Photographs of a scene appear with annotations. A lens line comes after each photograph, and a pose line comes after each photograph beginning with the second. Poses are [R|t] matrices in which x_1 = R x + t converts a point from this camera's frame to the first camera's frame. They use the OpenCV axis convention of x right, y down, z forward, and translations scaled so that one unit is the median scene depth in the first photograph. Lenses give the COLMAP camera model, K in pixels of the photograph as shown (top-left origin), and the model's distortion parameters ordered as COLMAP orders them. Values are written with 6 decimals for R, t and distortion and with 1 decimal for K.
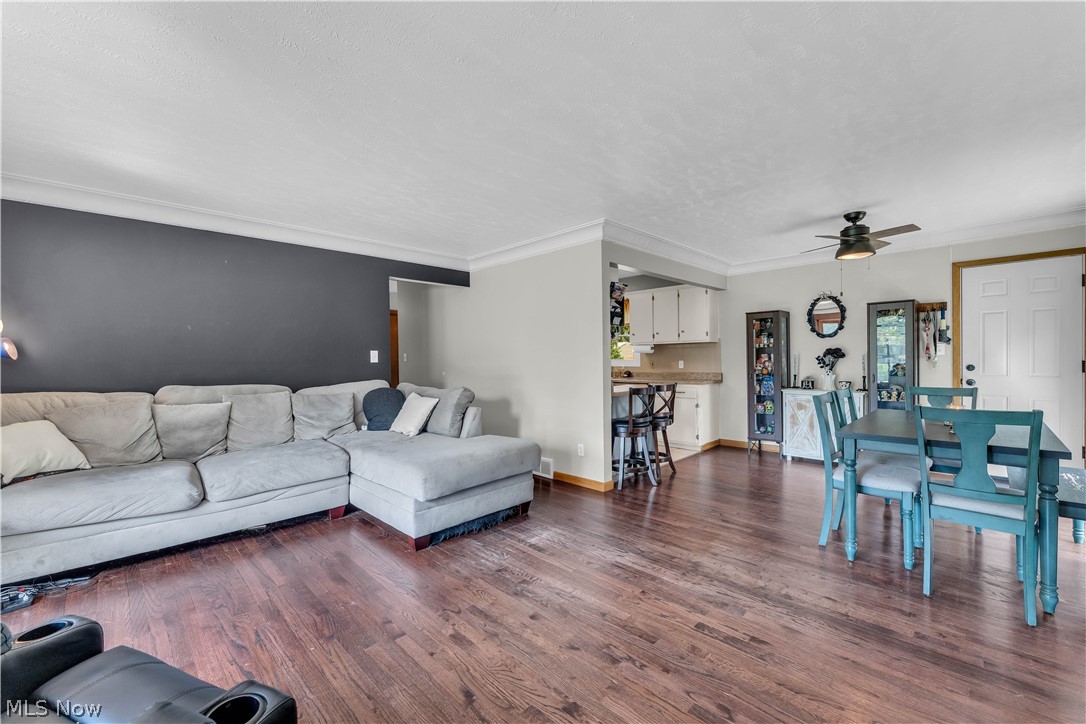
lens RADIAL K [[438.1, 0, 544.3], [0, 438.1, 363.5], [0, 0, 1]] dist [-0.000427, -0.000761]
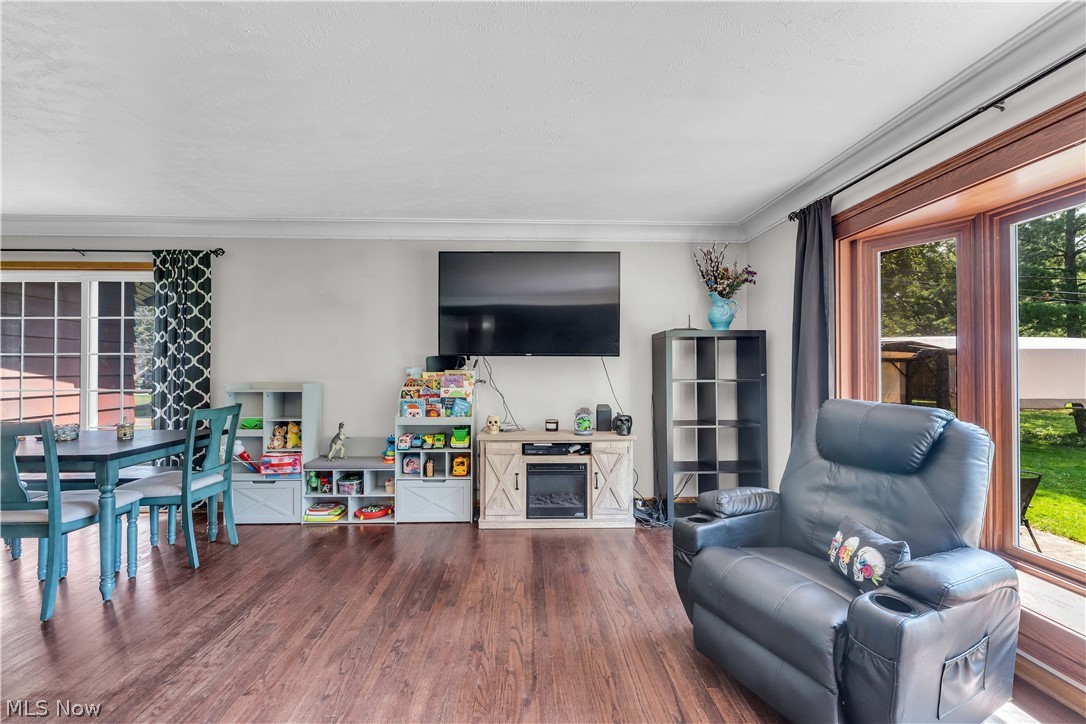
lens RADIAL K [[438.1, 0, 542.4], [0, 438.1, 362.5], [0, 0, 1]] dist [-0.000427, -0.000761]
pose [[-0.729172, 0.020921, 0.684010, -0.284898], [0.018421, 0.999770, -0.010942, -0.000782], [-0.684082, 0.004621, -0.729390, 0.539890]]
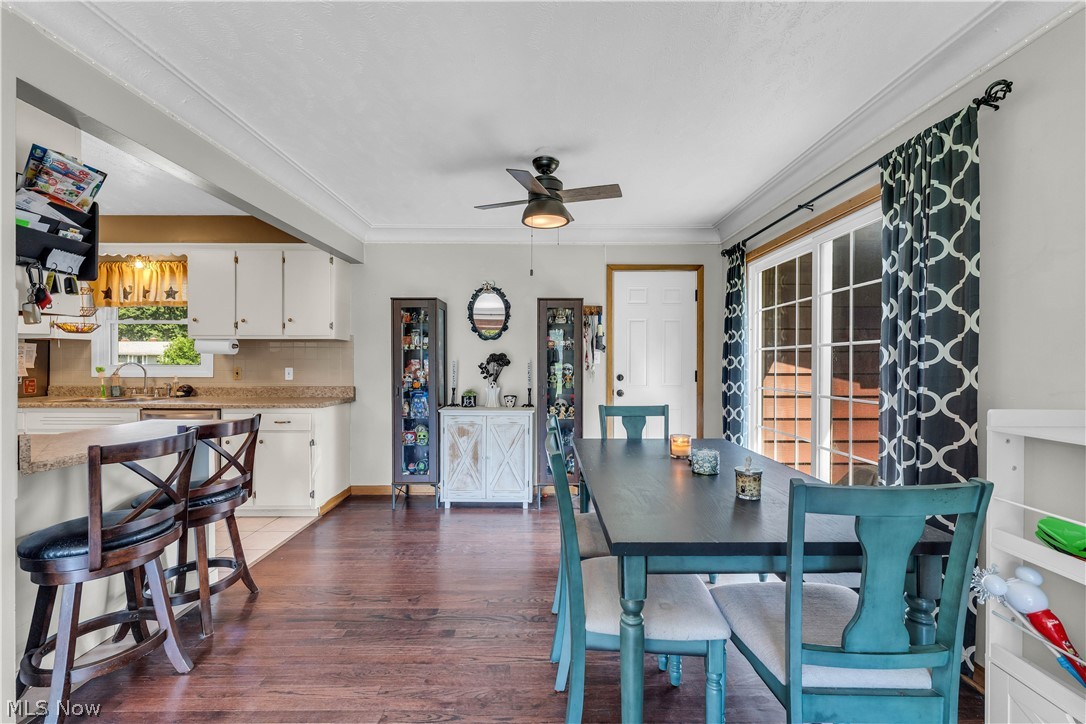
lens RADIAL K [[438.1, 0, 541.2], [0, 438.1, 361.3], [0, 0, 1]] dist [-0.000427, -0.000761]
pose [[0.710125, 0.014351, 0.703930, 0.161685], [-0.002721, 0.999841, -0.017639, -0.007263], [-0.704071, 0.010610, 0.710051, 0.384497]]
